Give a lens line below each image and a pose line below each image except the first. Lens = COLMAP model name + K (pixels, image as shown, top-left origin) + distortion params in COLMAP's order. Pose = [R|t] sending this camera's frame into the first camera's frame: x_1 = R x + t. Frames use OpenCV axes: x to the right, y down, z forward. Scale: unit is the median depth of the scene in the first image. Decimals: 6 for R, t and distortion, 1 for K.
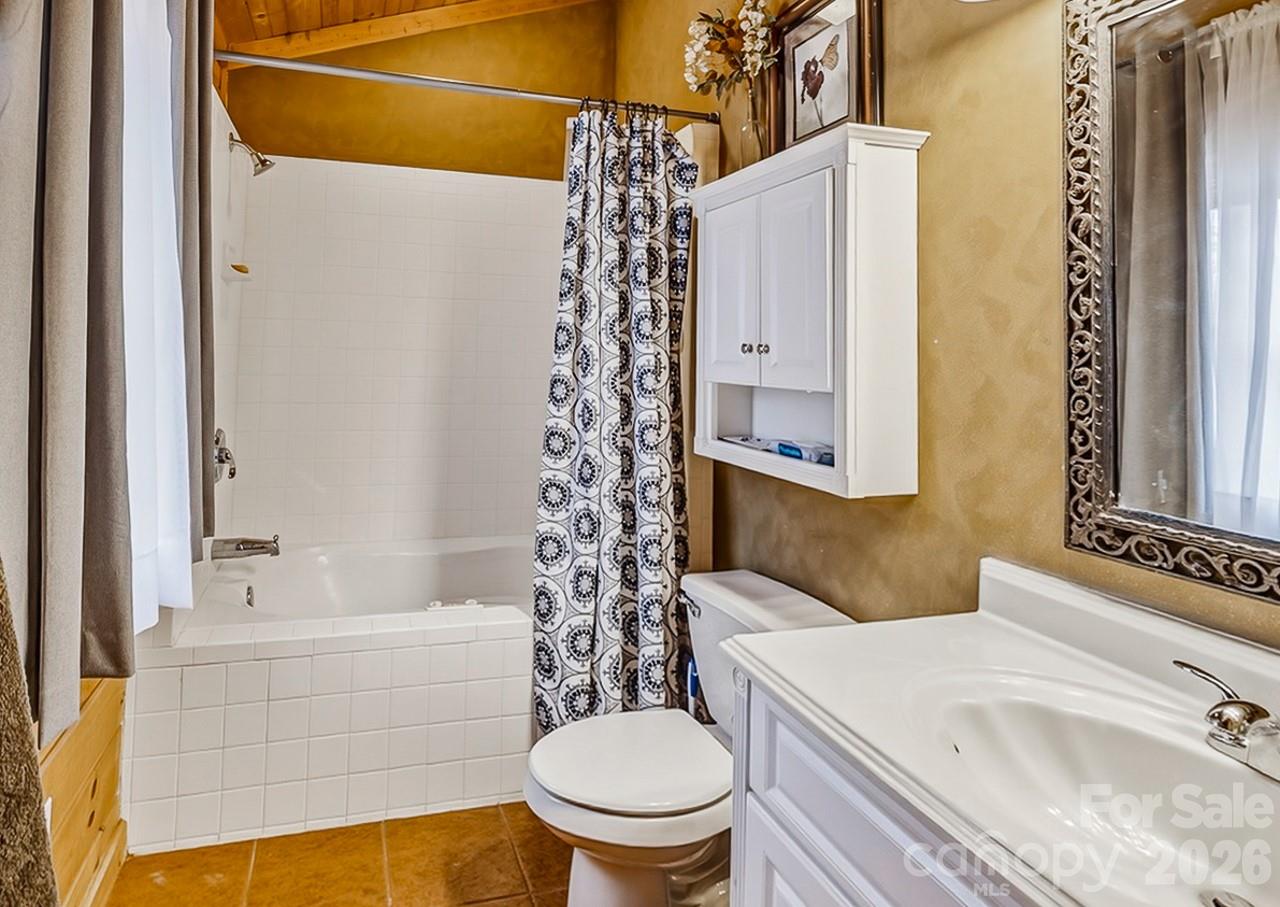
lens RADIAL K [[896.3, 0, 640.0], [0, 896.3, 453.5], [0, 0, 1]] dist [-0.001767, -0.000522]
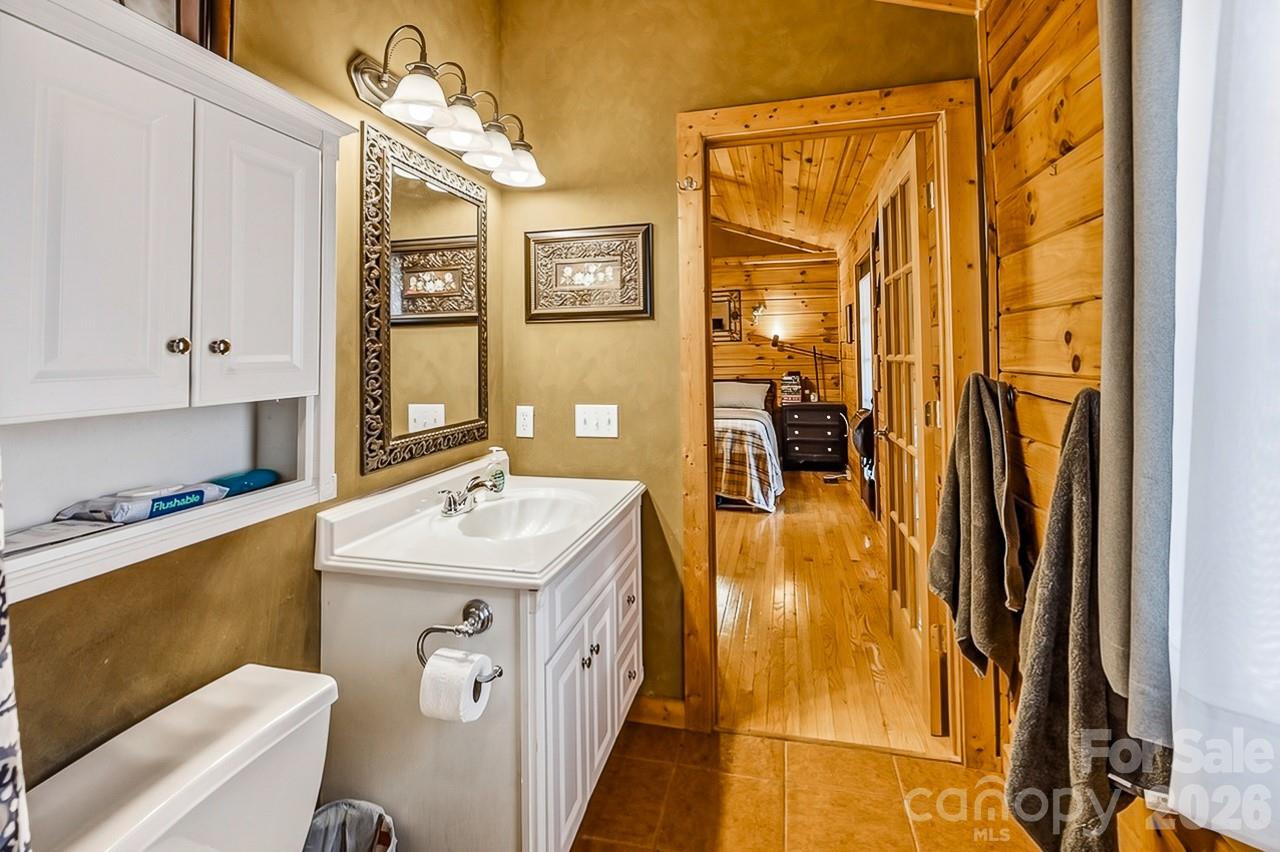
lens RADIAL K [[562.7, 0, 636.0], [0, 562.7, 348.5], [0, 0, 1]] dist [-0.000114, -0.000004]
pose [[-0.831935, -0.010111, 0.554781, -0.341219], [0.052074, 0.993998, 0.096205, -0.137886], [-0.552424, 0.108926, -0.826416, 1.159311]]
